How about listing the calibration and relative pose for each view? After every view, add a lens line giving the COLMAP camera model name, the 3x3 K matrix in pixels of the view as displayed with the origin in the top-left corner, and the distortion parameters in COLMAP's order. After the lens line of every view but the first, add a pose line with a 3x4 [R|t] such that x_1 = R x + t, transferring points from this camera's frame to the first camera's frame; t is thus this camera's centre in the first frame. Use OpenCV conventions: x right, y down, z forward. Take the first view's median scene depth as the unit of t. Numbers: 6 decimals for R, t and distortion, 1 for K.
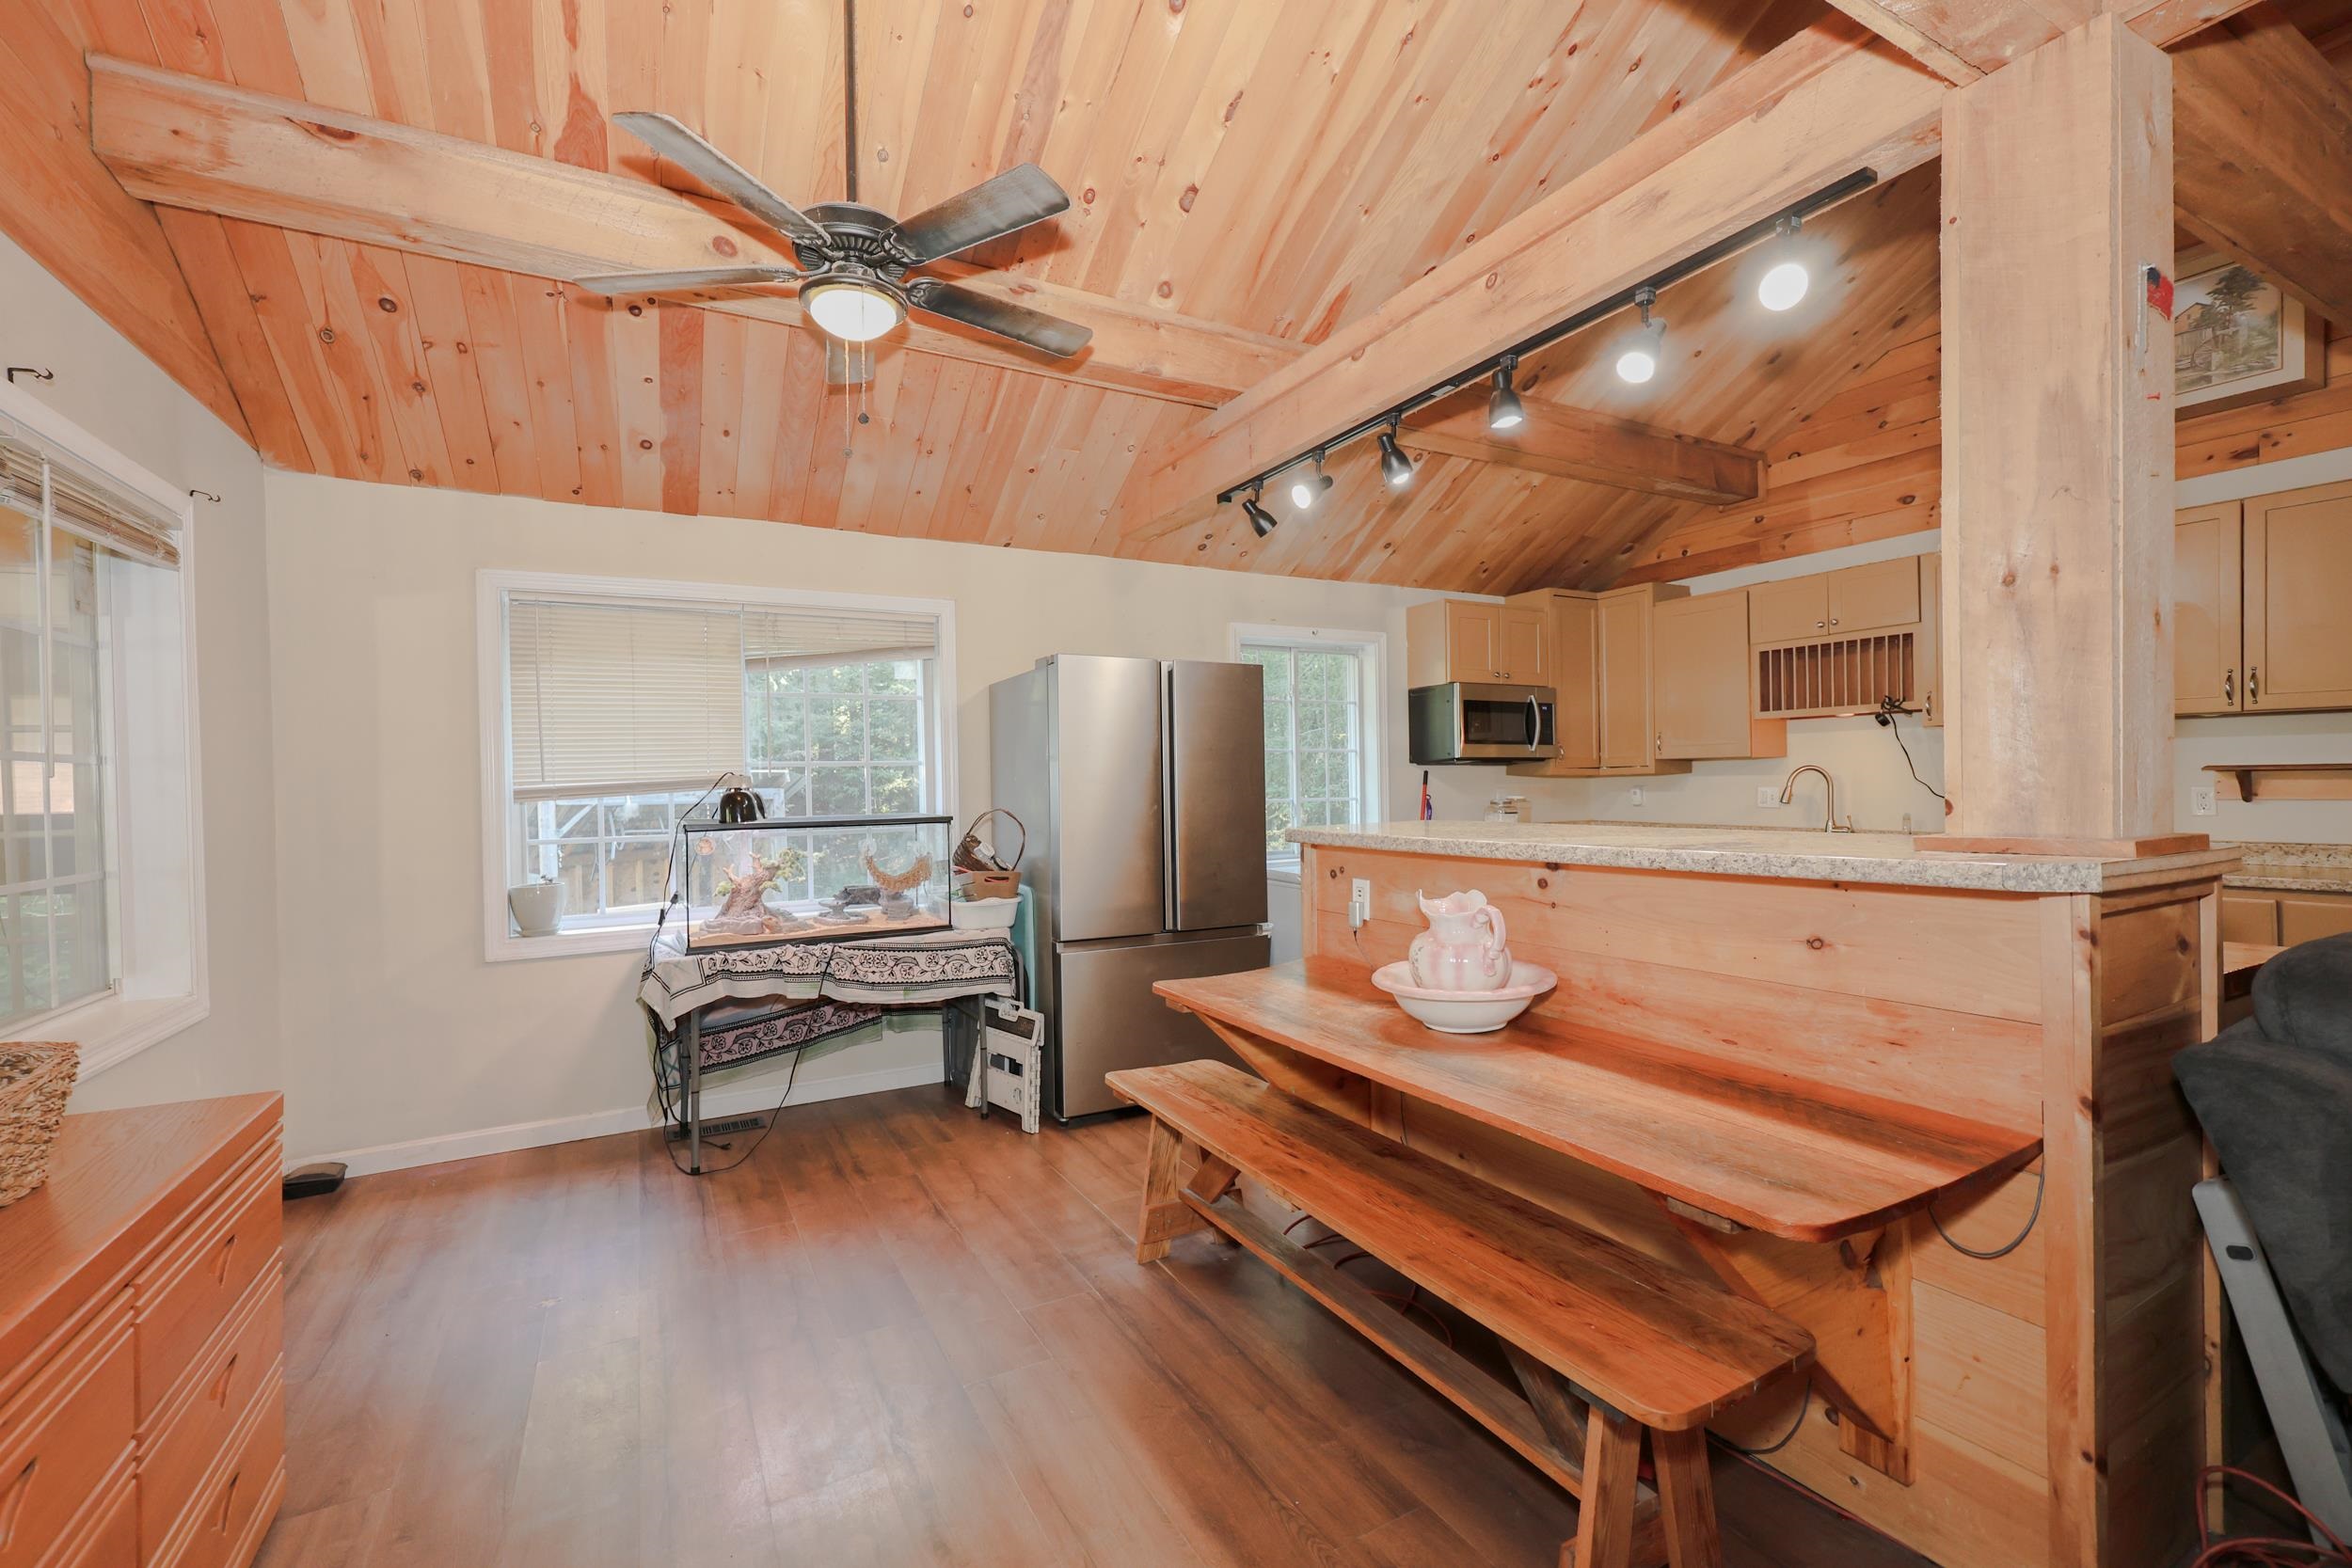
lens RADIAL K [[980.7, 0, 1176.0], [0, 980.7, 784.0], [0, 0, 1]] dist [-0.001138, 0.000216]
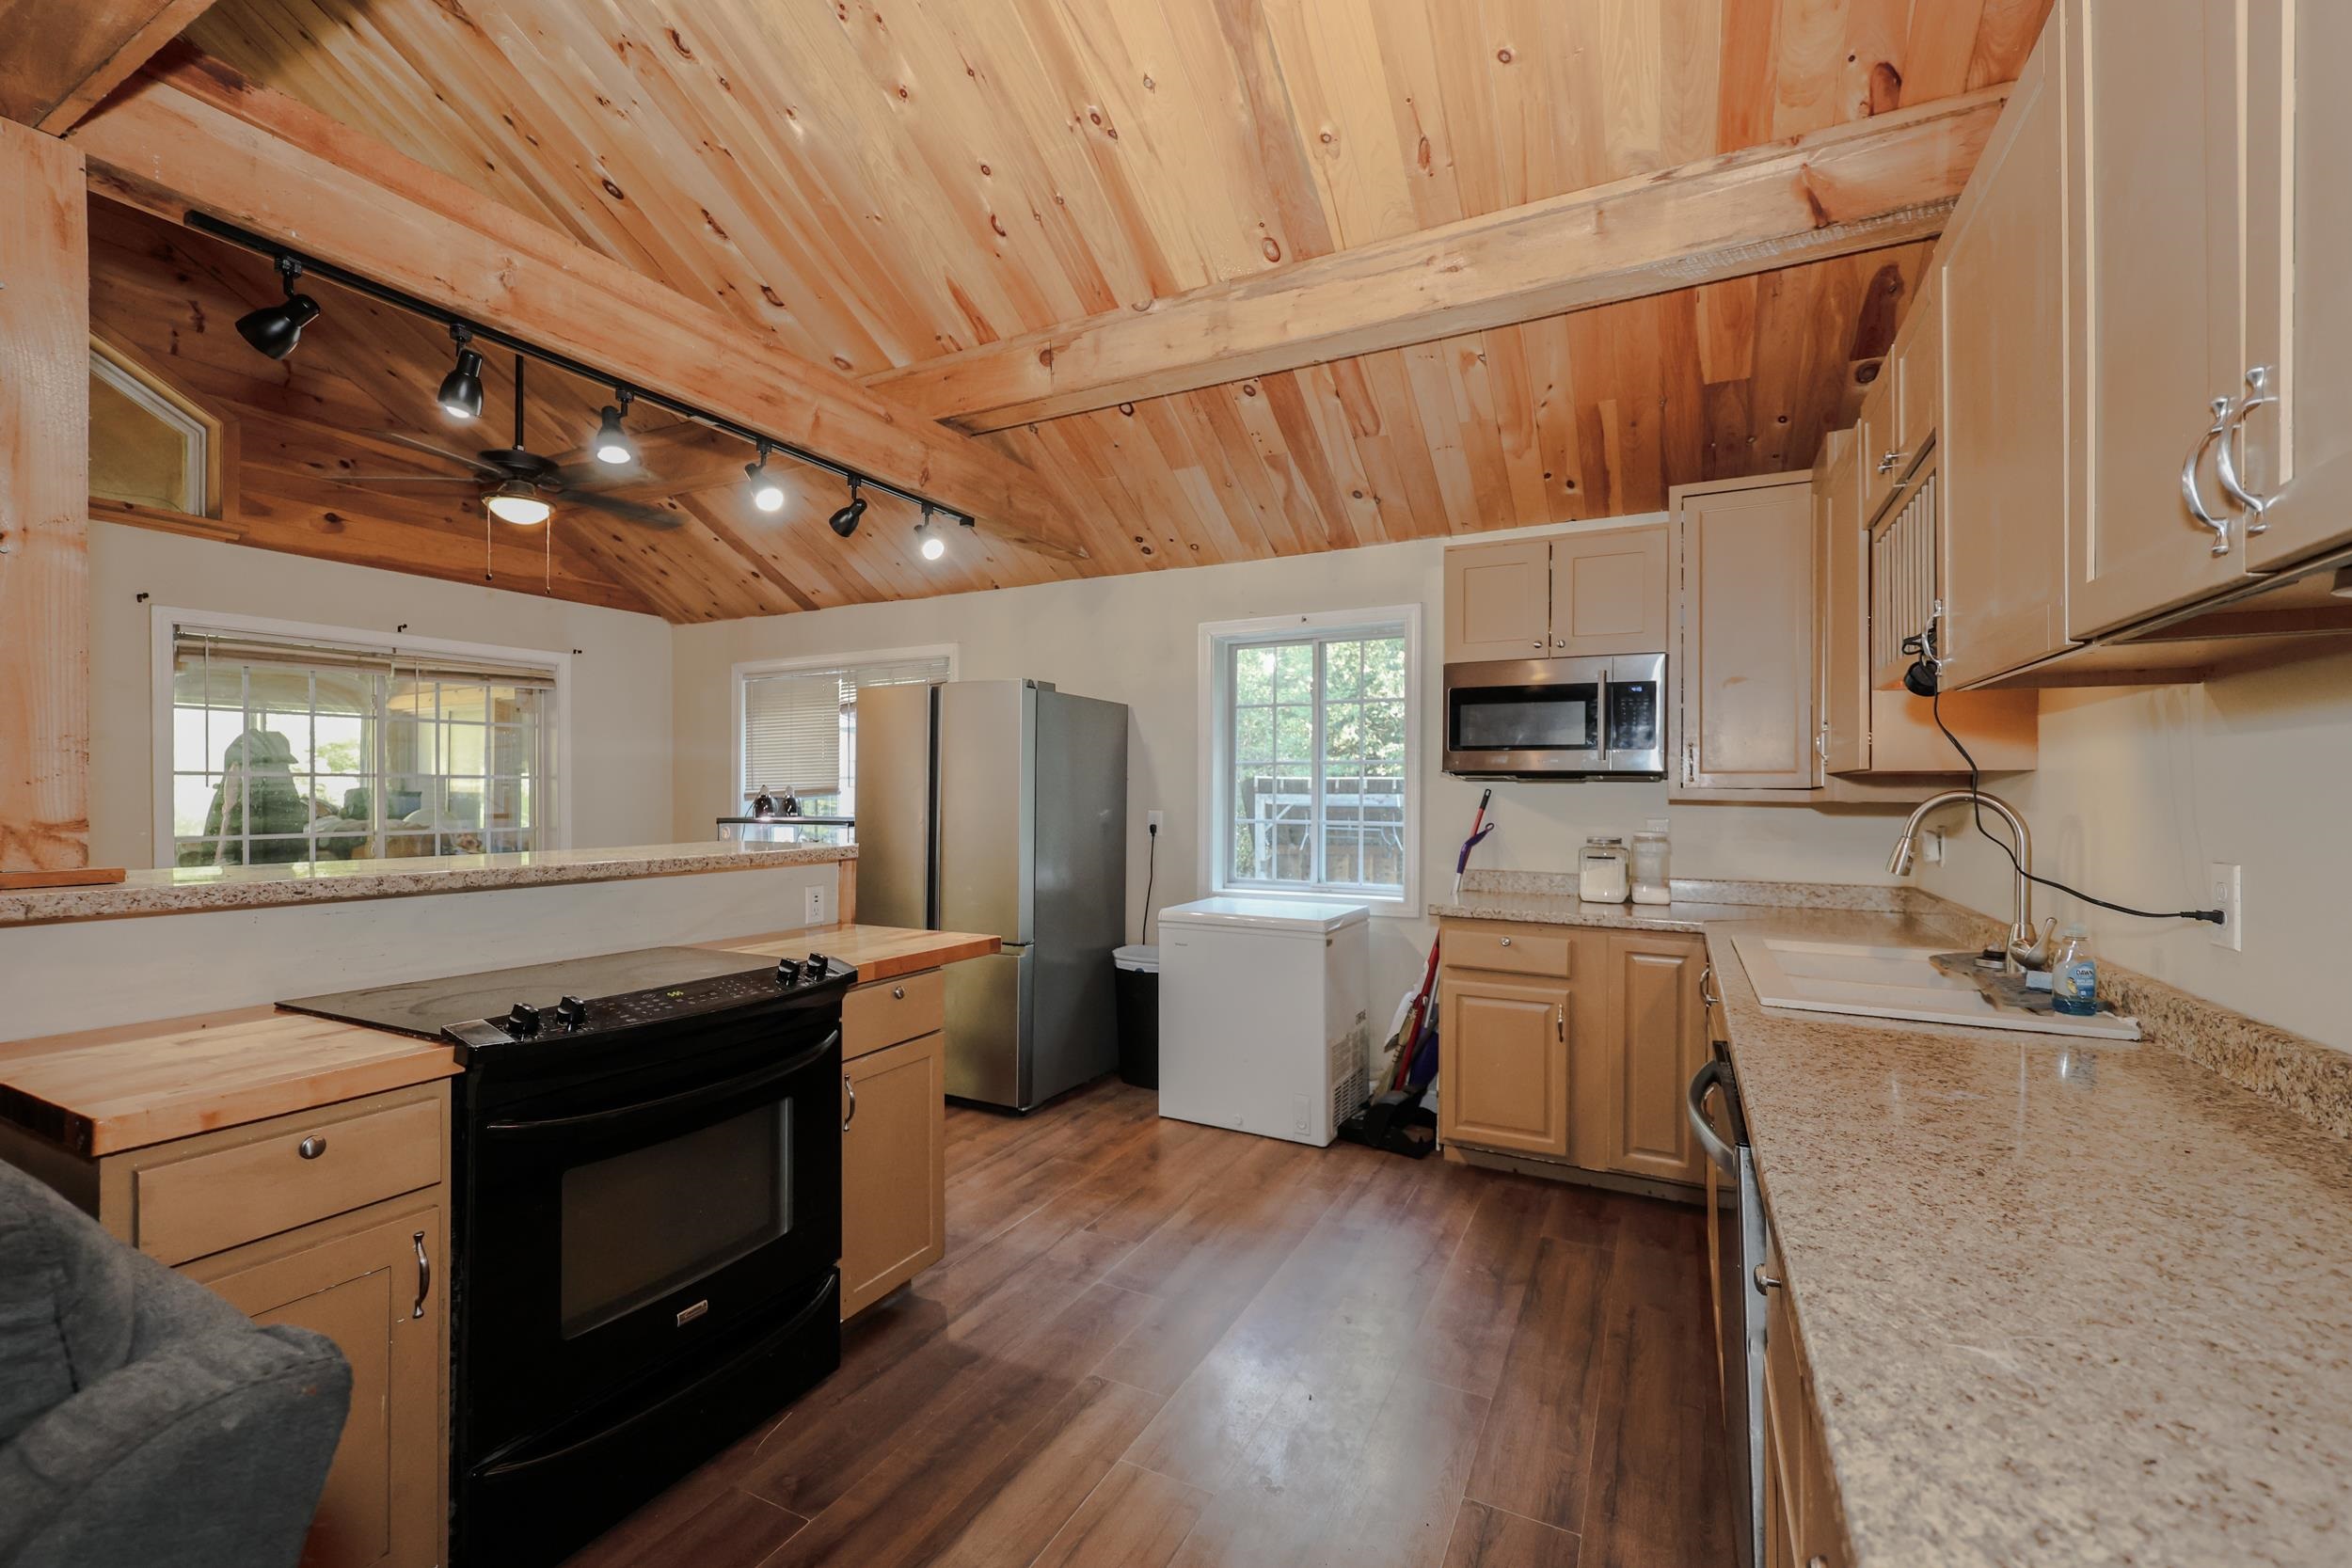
lens RADIAL K [[980.7, 0, 1176.0], [0, 980.7, 784.0], [0, 0, 1]] dist [-0.001138, 0.000216]
pose [[0.558755, 0.012324, -0.829242, 1.088348], [-0.013716, 0.999890, 0.005619, -0.028122], [0.829220, 0.008234, 0.558862, 0.649180]]
